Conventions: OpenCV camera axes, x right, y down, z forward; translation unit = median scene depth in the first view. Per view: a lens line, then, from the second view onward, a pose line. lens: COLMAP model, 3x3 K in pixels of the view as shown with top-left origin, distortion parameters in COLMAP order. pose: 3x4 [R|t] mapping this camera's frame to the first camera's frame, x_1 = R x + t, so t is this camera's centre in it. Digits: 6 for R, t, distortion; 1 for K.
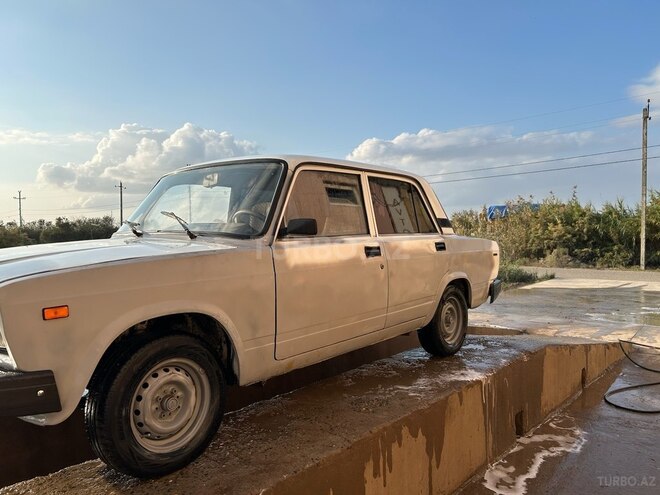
lens RADIAL K [[487.5, 0, 331.8], [0, 487.5, 243.9], [0, 0, 1]] dist [0.023548, -0.007033]
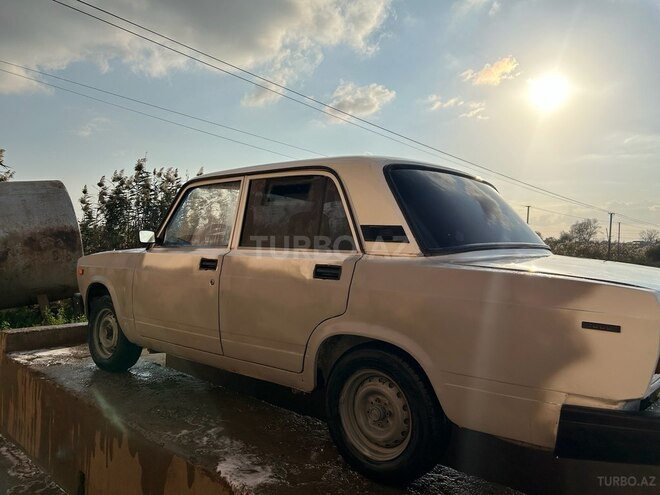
lens RADIAL K [[508.5, 0, 330.0], [0, 508.5, 247.5], [0, 0, 1]] dist [0.032308, -0.005848]
pose [[-0.026689, 0.010921, -0.999584, 0.998789], [-0.050084, 0.998670, 0.012248, -0.038446], [0.998388, 0.050390, -0.026107, 1.193890]]
